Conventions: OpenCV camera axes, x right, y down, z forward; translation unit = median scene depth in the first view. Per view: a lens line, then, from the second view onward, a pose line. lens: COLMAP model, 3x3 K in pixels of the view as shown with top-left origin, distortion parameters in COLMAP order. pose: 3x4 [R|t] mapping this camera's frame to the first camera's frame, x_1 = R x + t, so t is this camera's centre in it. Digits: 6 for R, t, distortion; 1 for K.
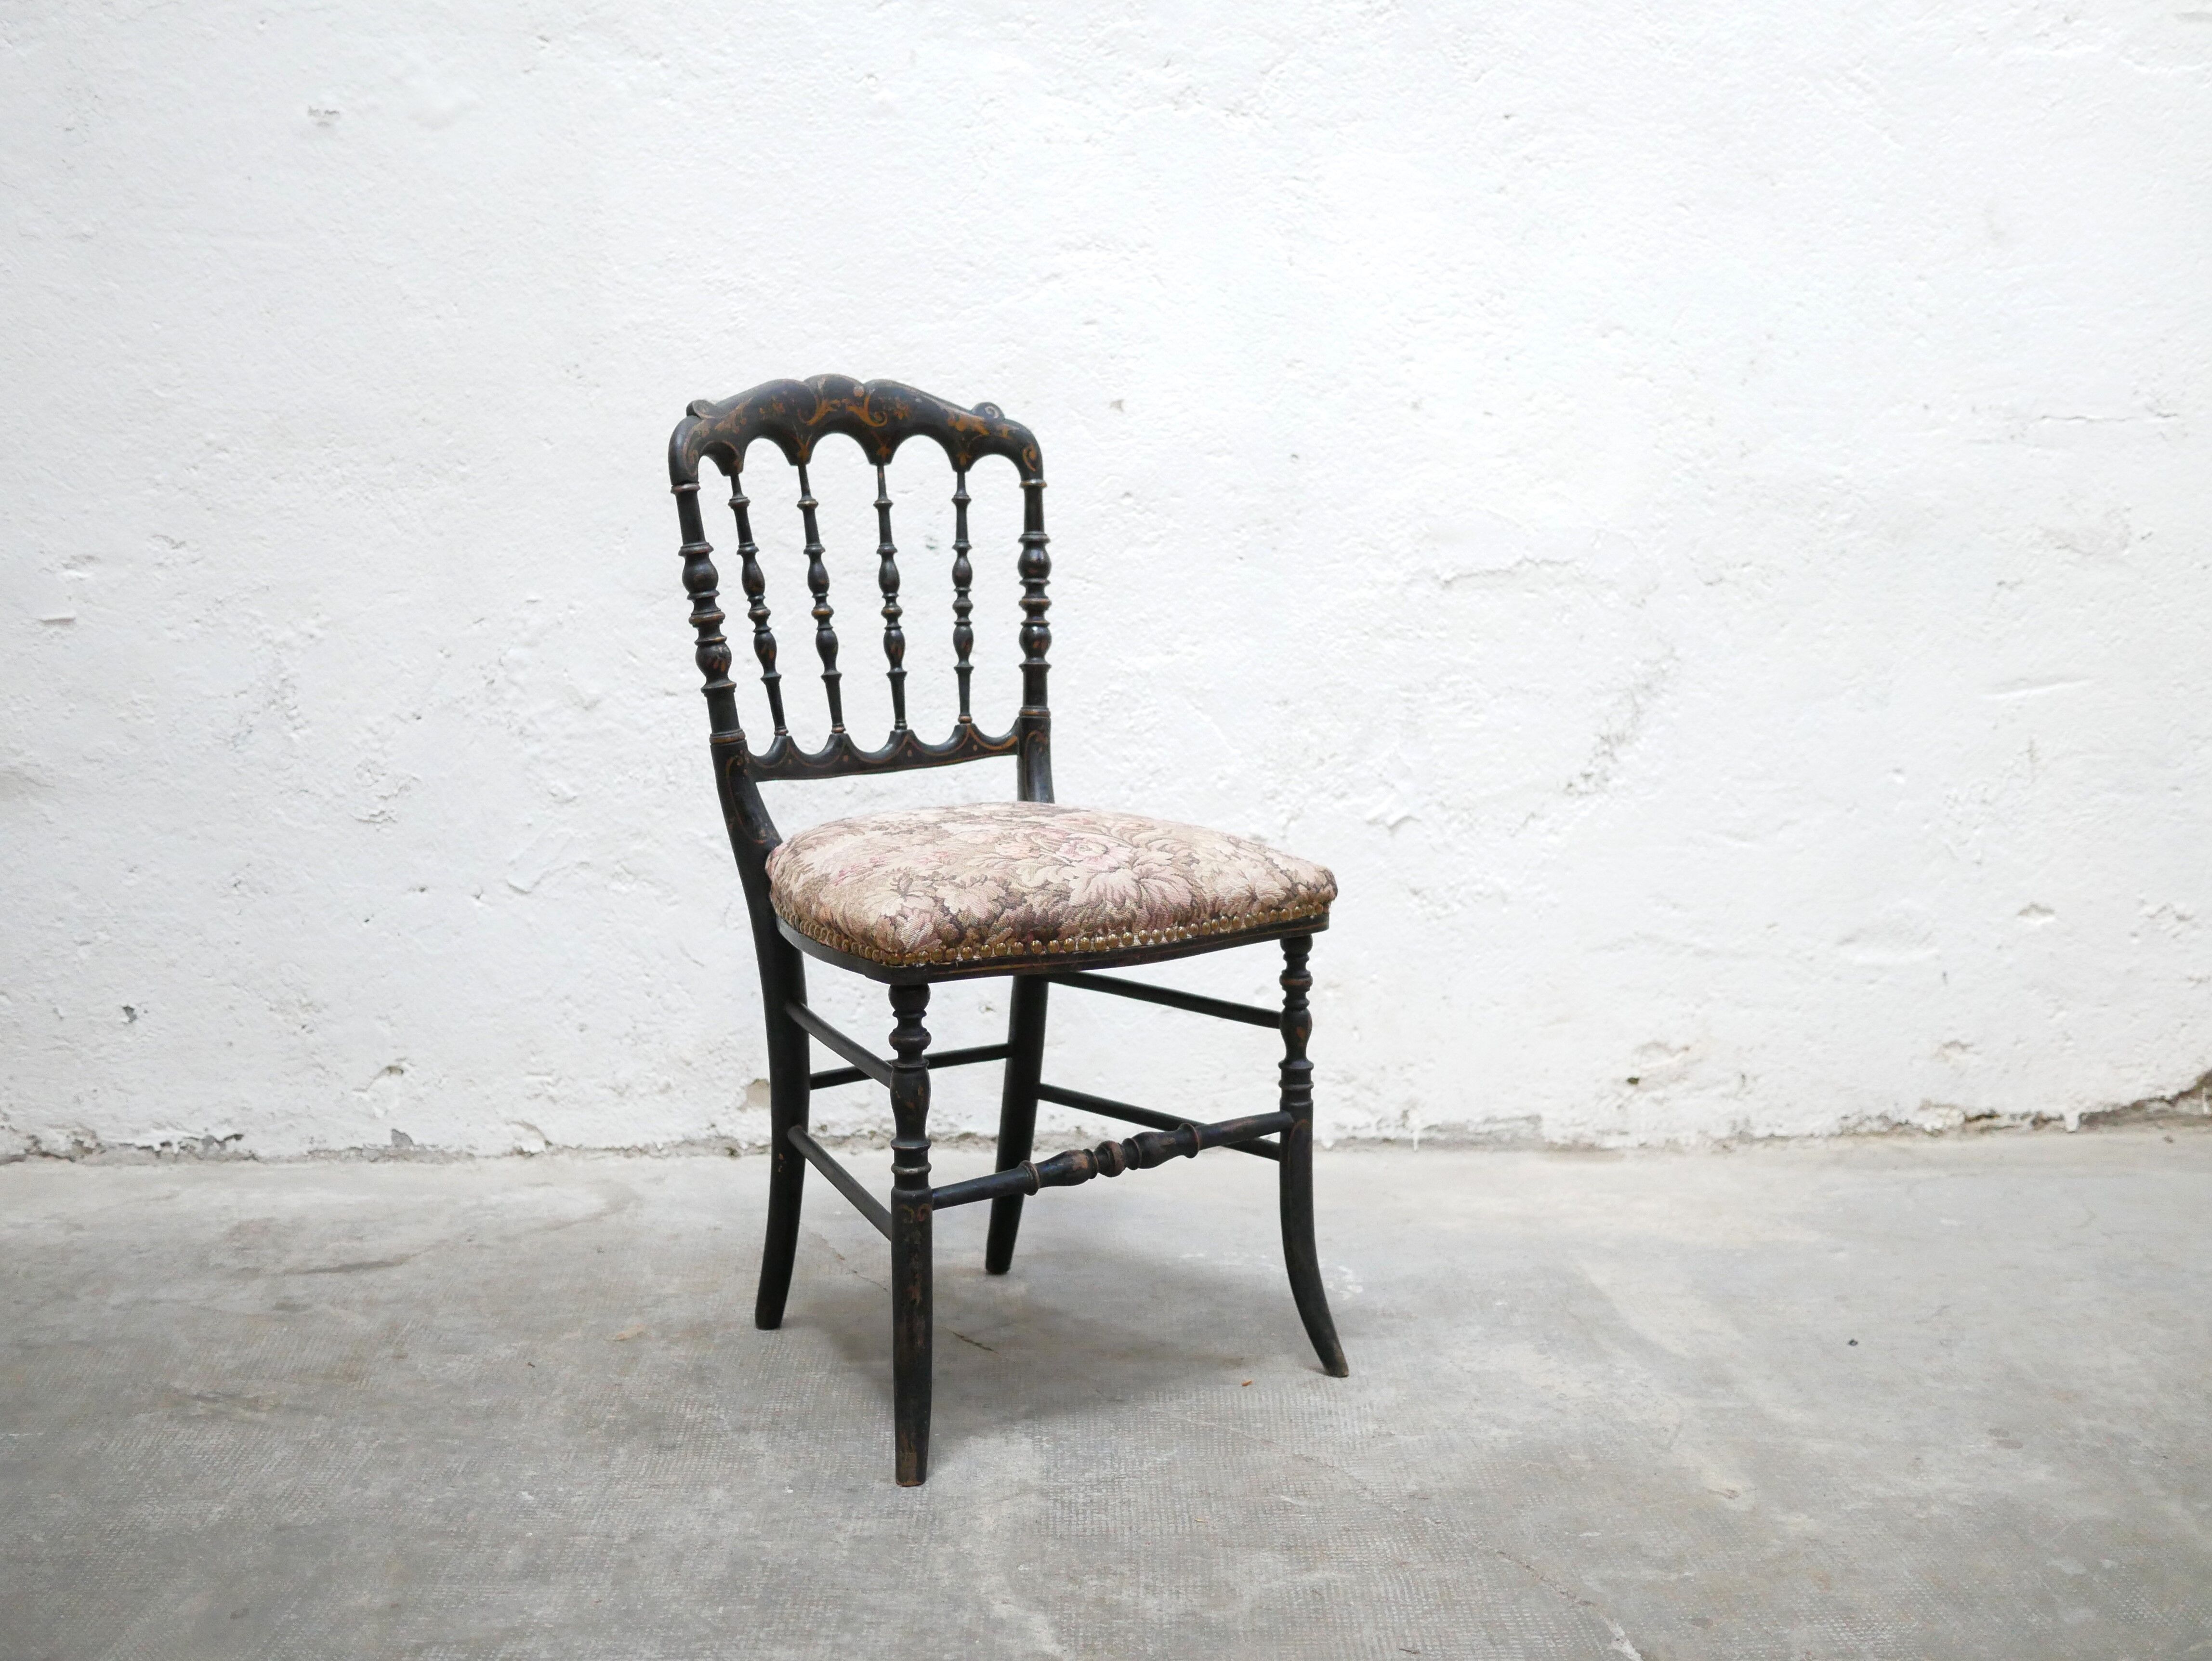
lens RADIAL K [[2502.1, 0, 1100.6], [0, 2502.1, 814.3], [0, 0, 1]] dist [-0.006005, 0.000000]
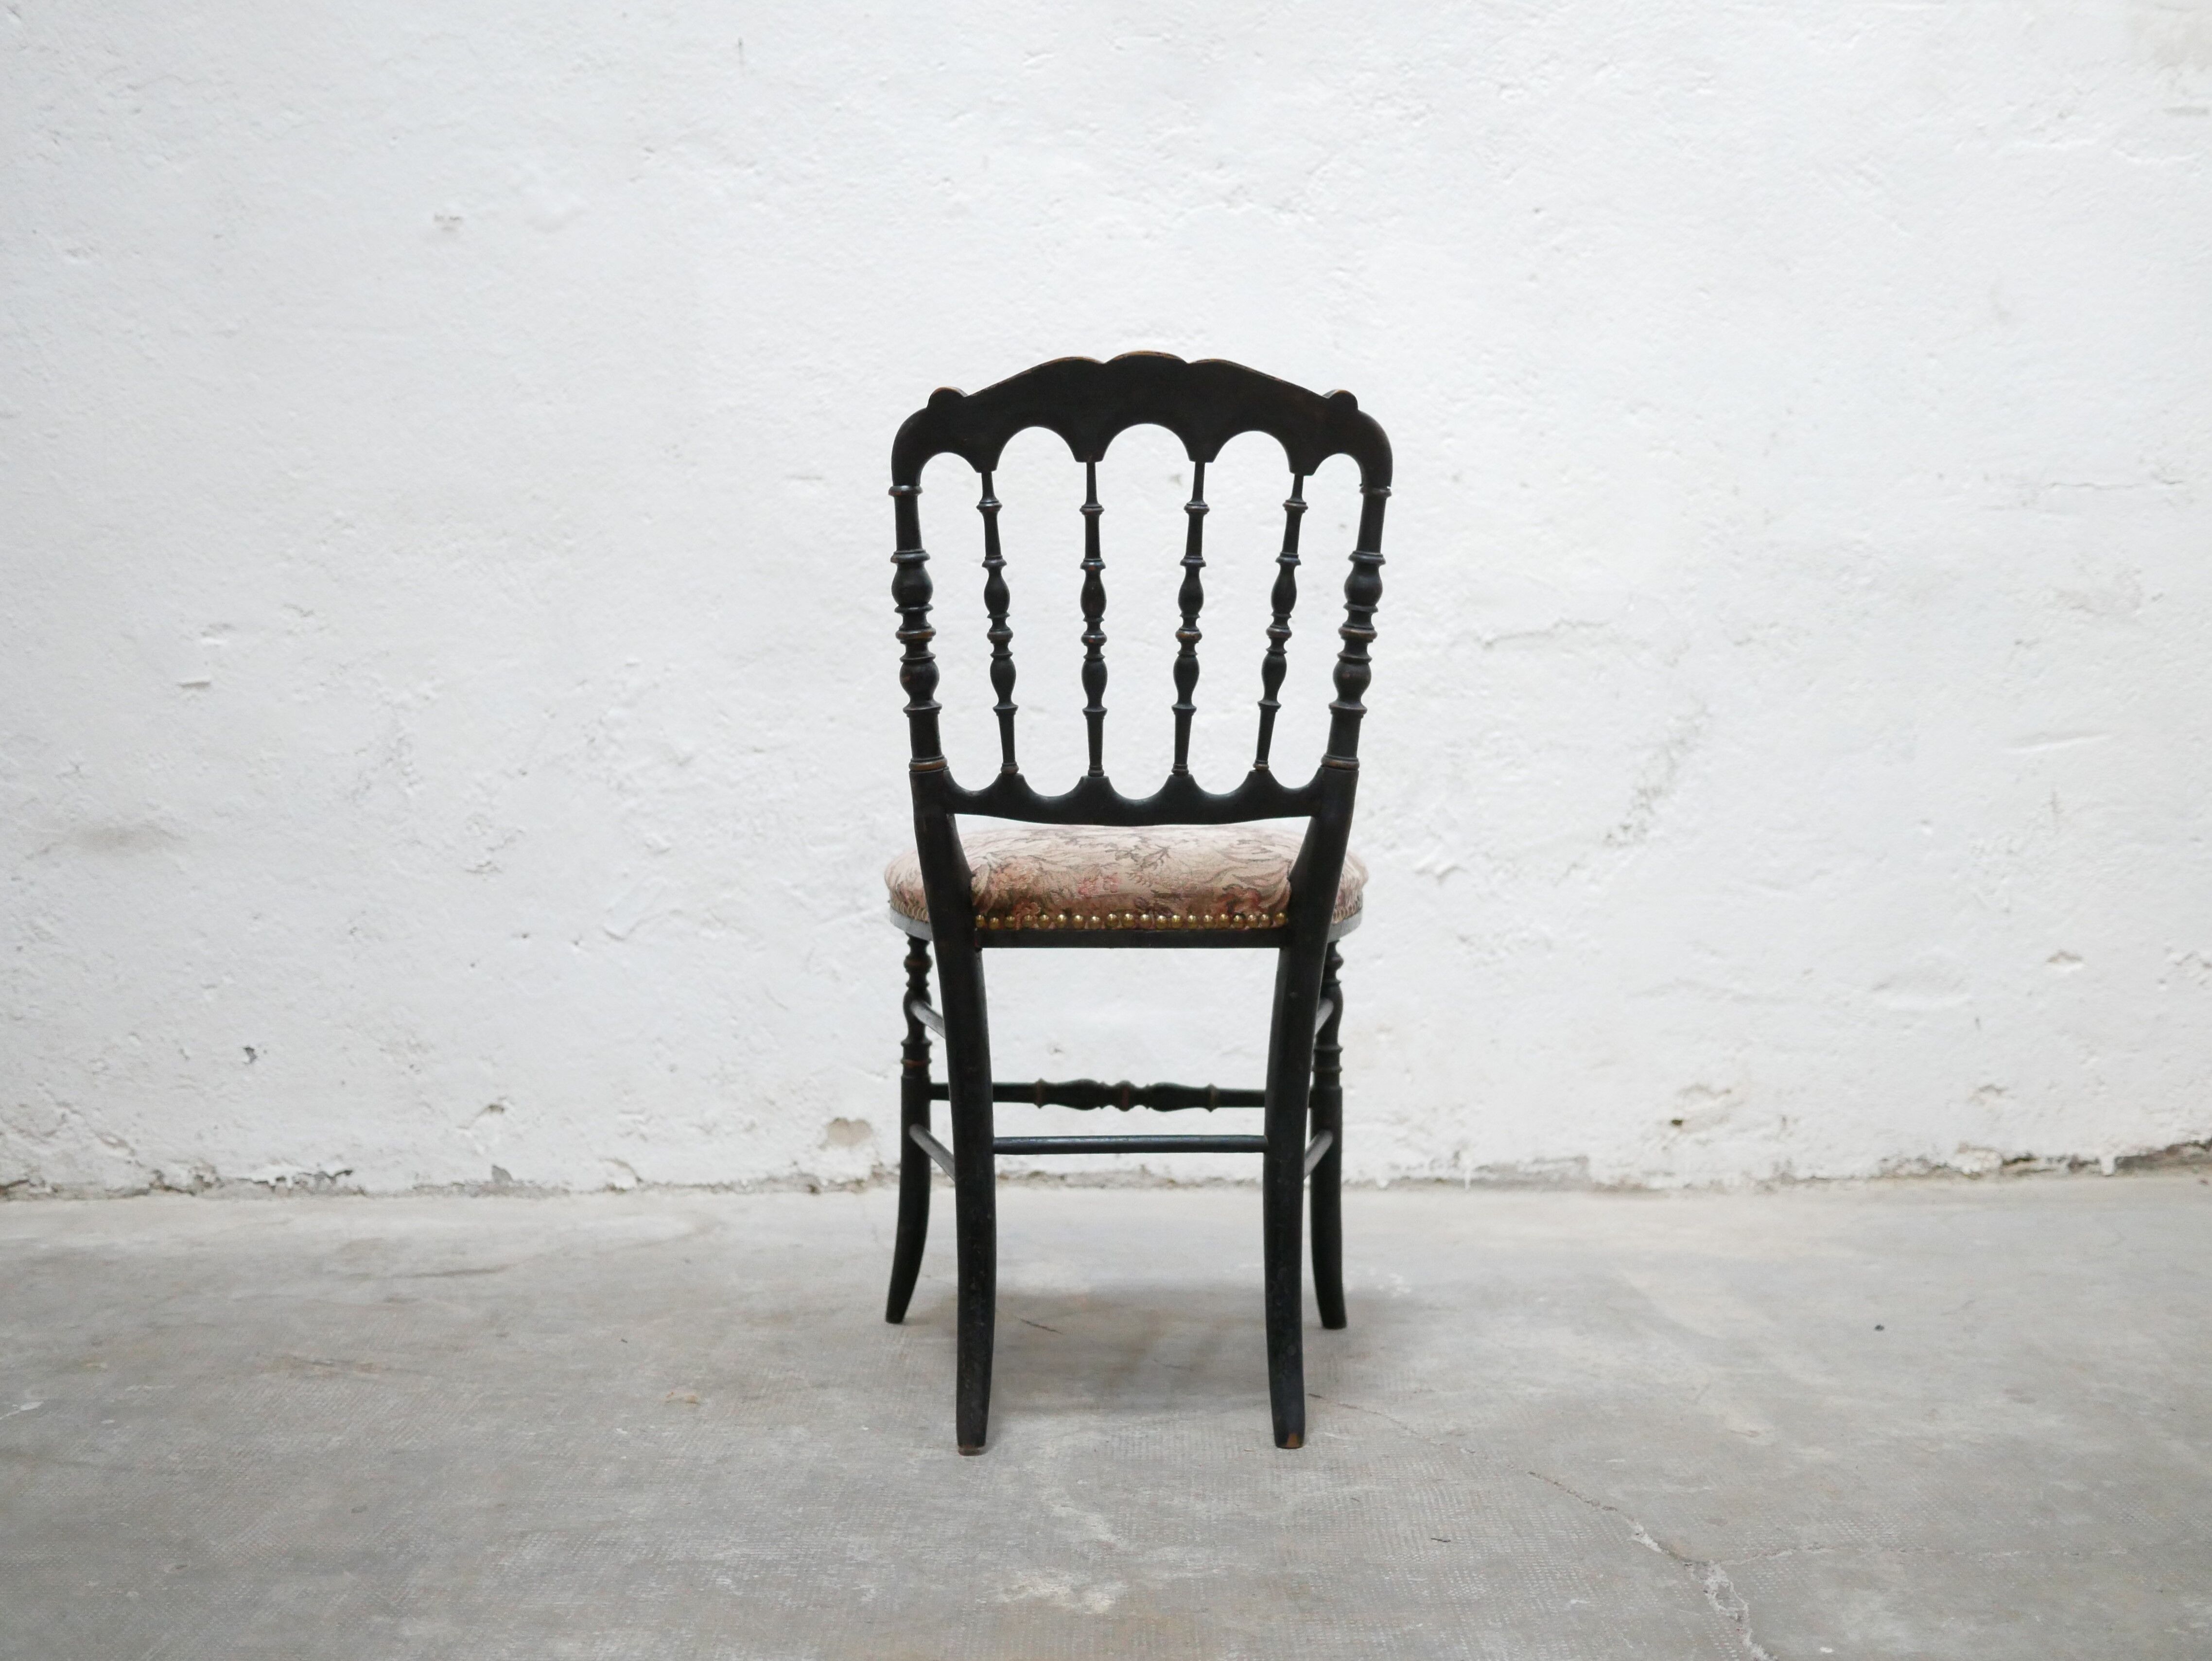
lens RADIAL K [[2502.2, 0, 1094.1], [0, 2502.2, 831.6], [0, 0, 1]] dist [-0.006005, 0.000000]
pose [[0.999341, -0.004963, -0.035955, 0.009520], [0.002002, 0.996636, -0.081926, 0.074634], [0.036241, 0.081800, 0.995990, -0.056124]]
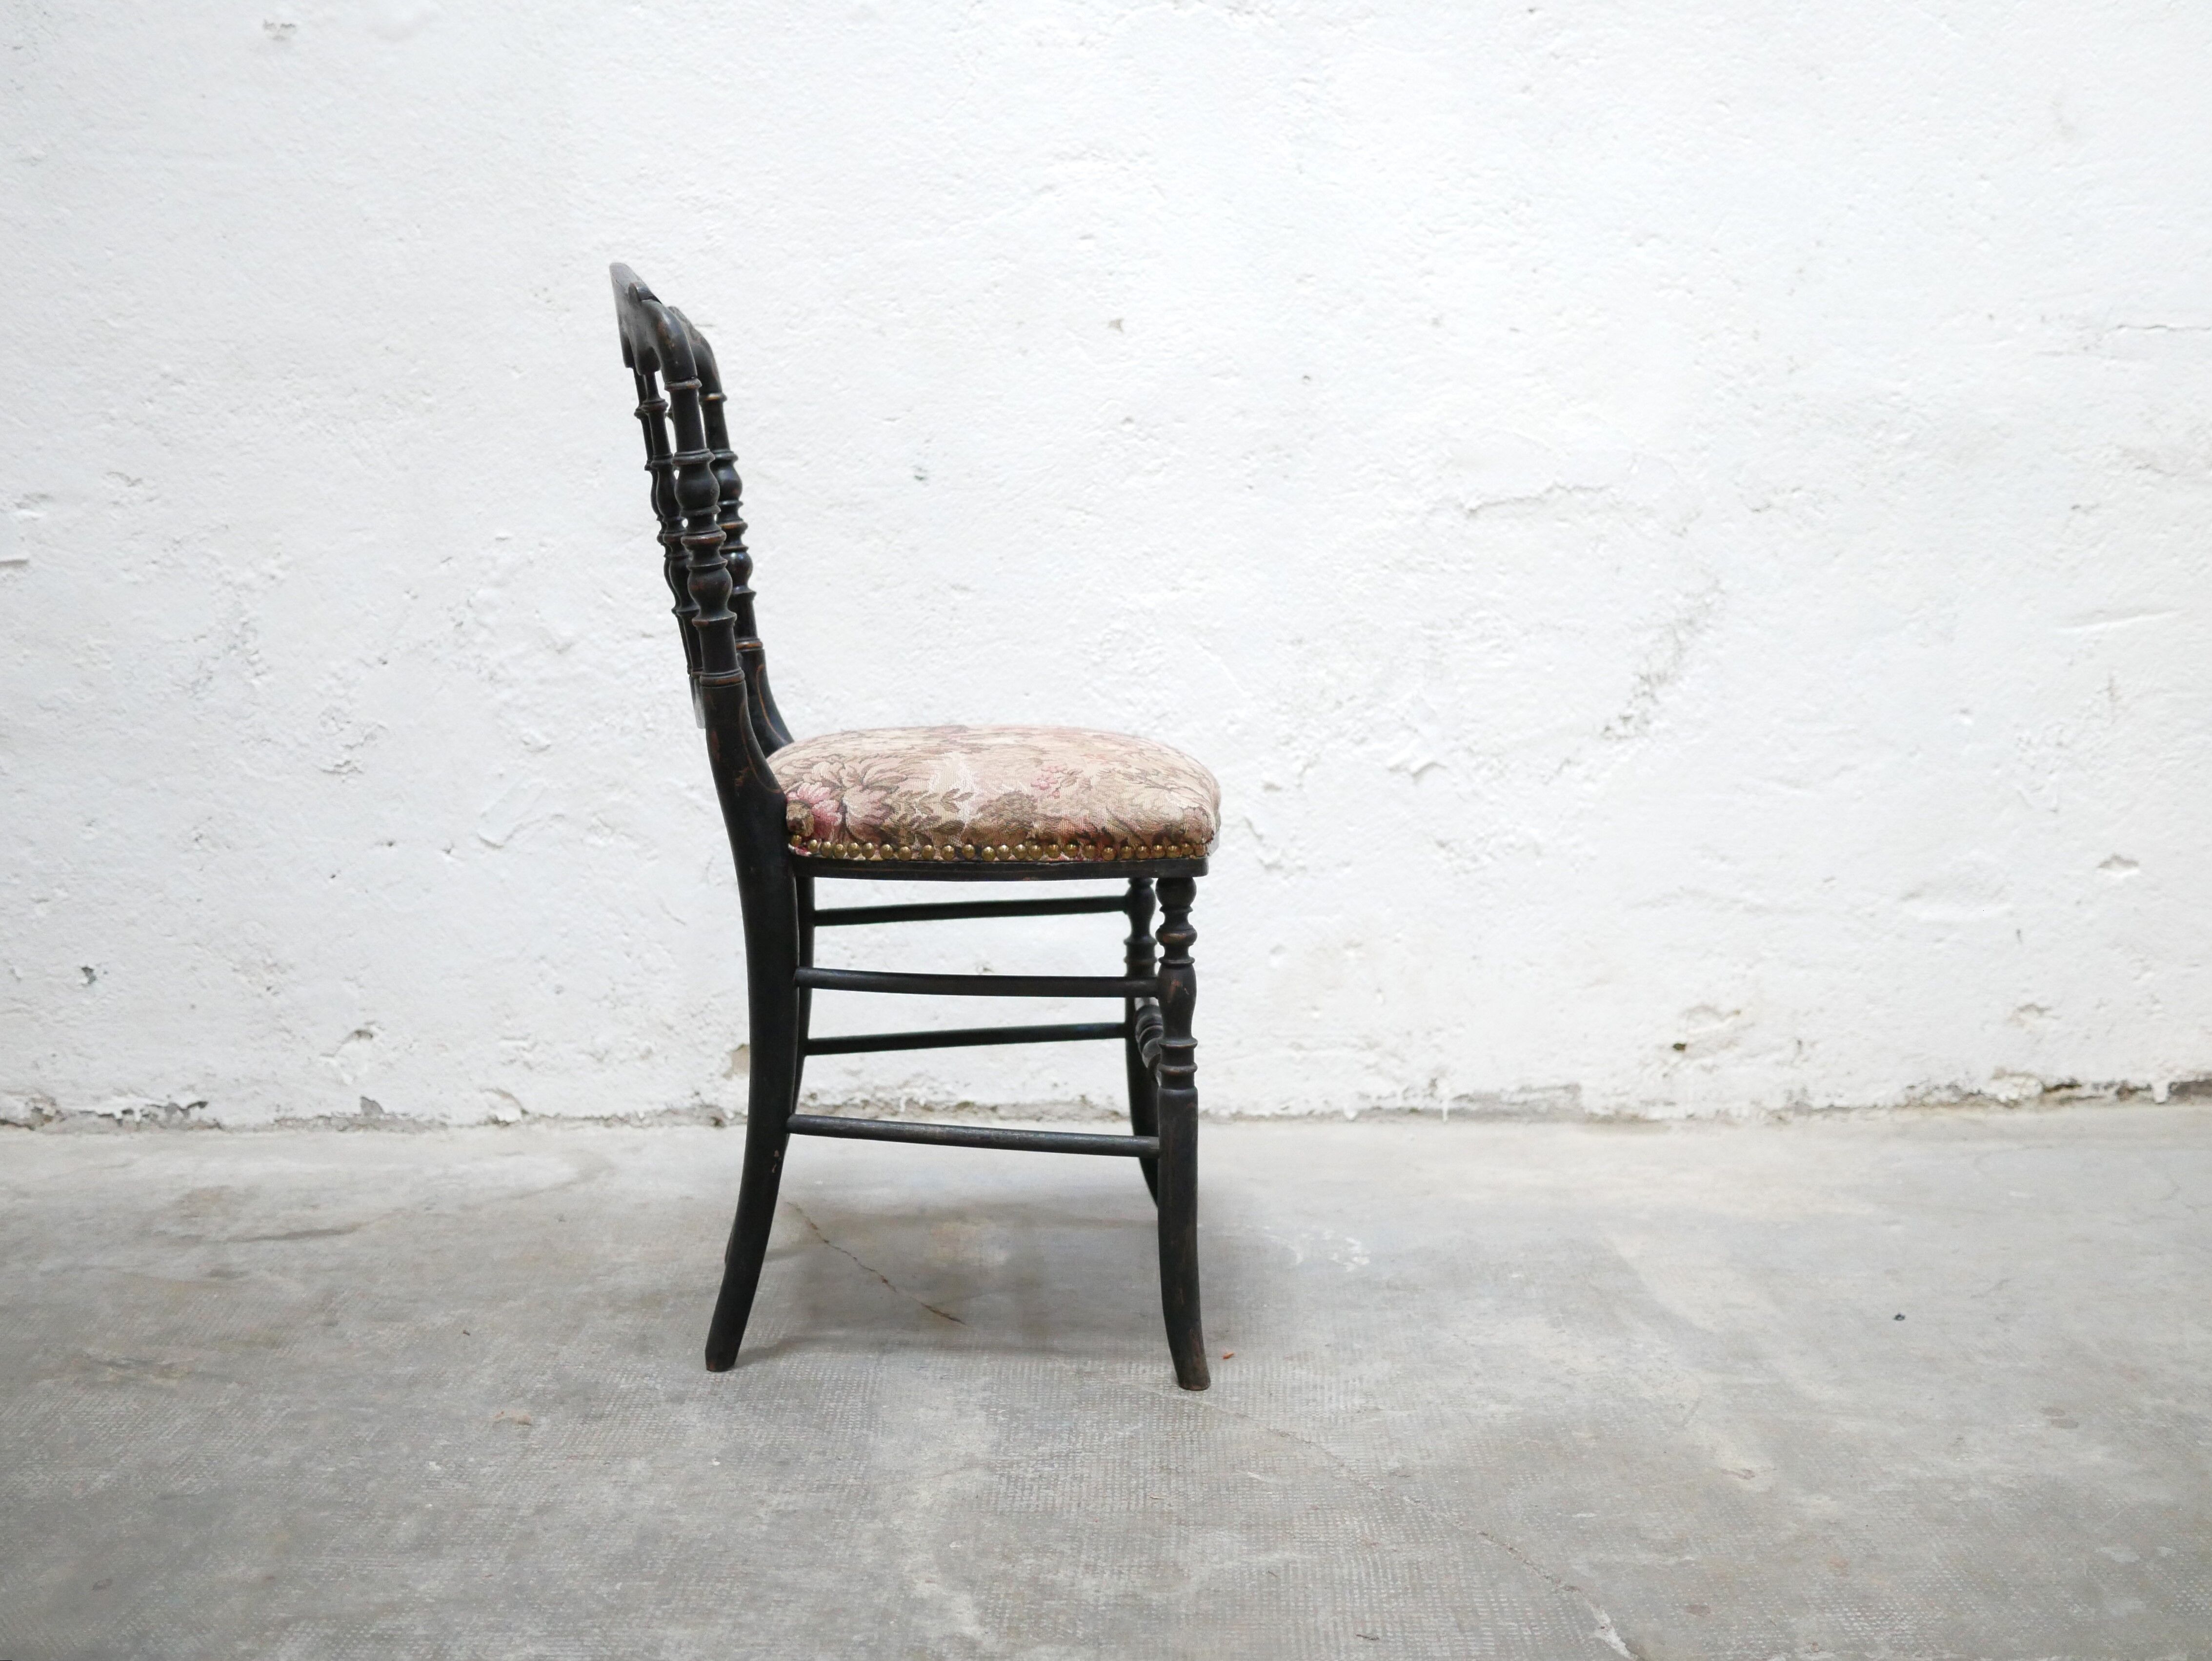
lens RADIAL K [[2532.0, 0, 1100.8], [0, 2532.0, 810.0], [0, 0, 1]] dist [-0.006260, 0.000000]
pose [[0.998936, -0.004439, -0.045896, 0.043767], [0.004012, 0.999948, -0.009399, 0.027799], [0.045935, 0.009205, 0.998902, 0.051225]]
